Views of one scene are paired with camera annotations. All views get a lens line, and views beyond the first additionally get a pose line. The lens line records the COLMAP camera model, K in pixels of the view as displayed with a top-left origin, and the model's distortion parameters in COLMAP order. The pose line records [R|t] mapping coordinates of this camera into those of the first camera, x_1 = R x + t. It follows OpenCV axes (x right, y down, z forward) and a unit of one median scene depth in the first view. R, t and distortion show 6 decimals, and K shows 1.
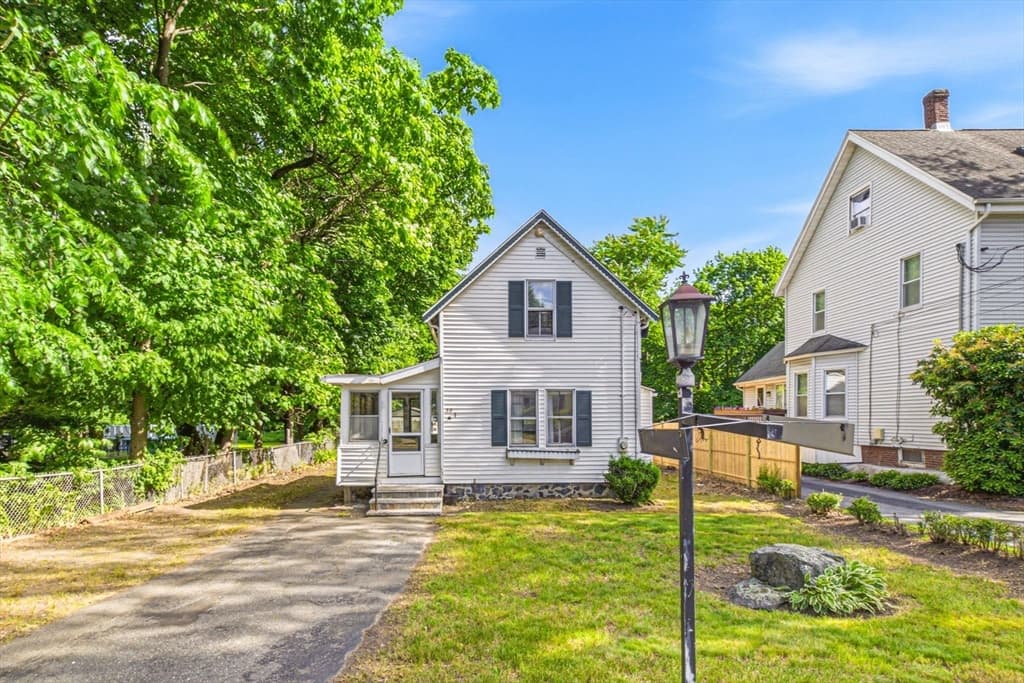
lens RADIAL K [[568.5, 0, 510.3], [0, 568.5, 414.5], [0, 0, 1]] dist [0.009025, 0.004000]
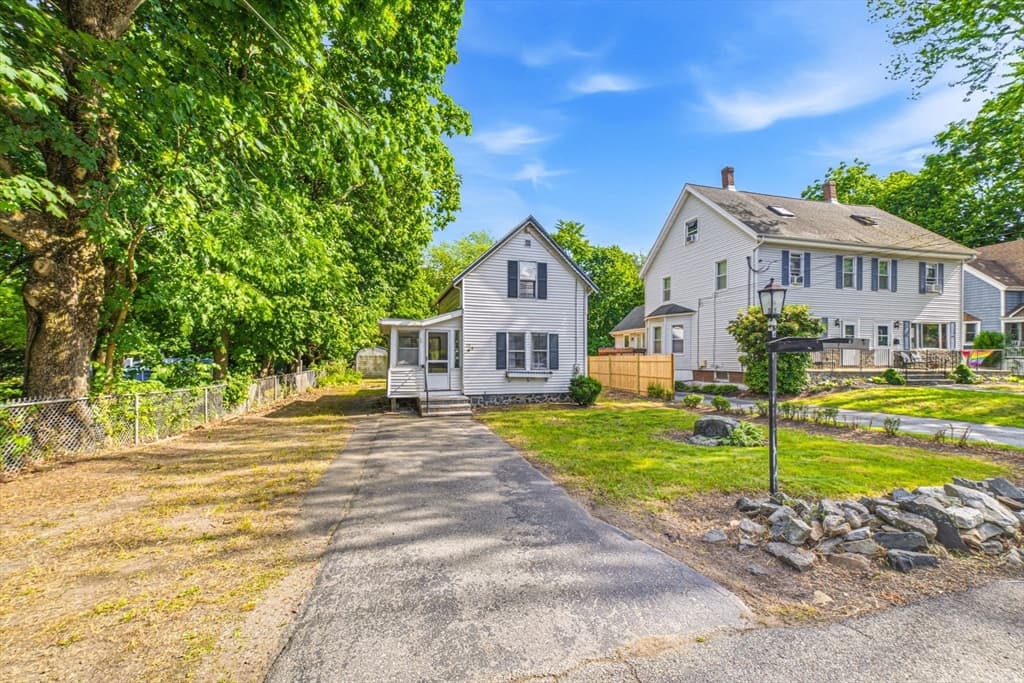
lens RADIAL K [[415.6, 0, 533.3], [0, 415.6, 353.1], [0, 0, 1]] dist [0.007941, 0.002025]
pose [[0.962599, 0.008251, 0.270806, -0.232856], [-0.007598, 0.999965, -0.003461, 0.015554], [-0.270825, 0.001274, 0.962628, -0.081768]]
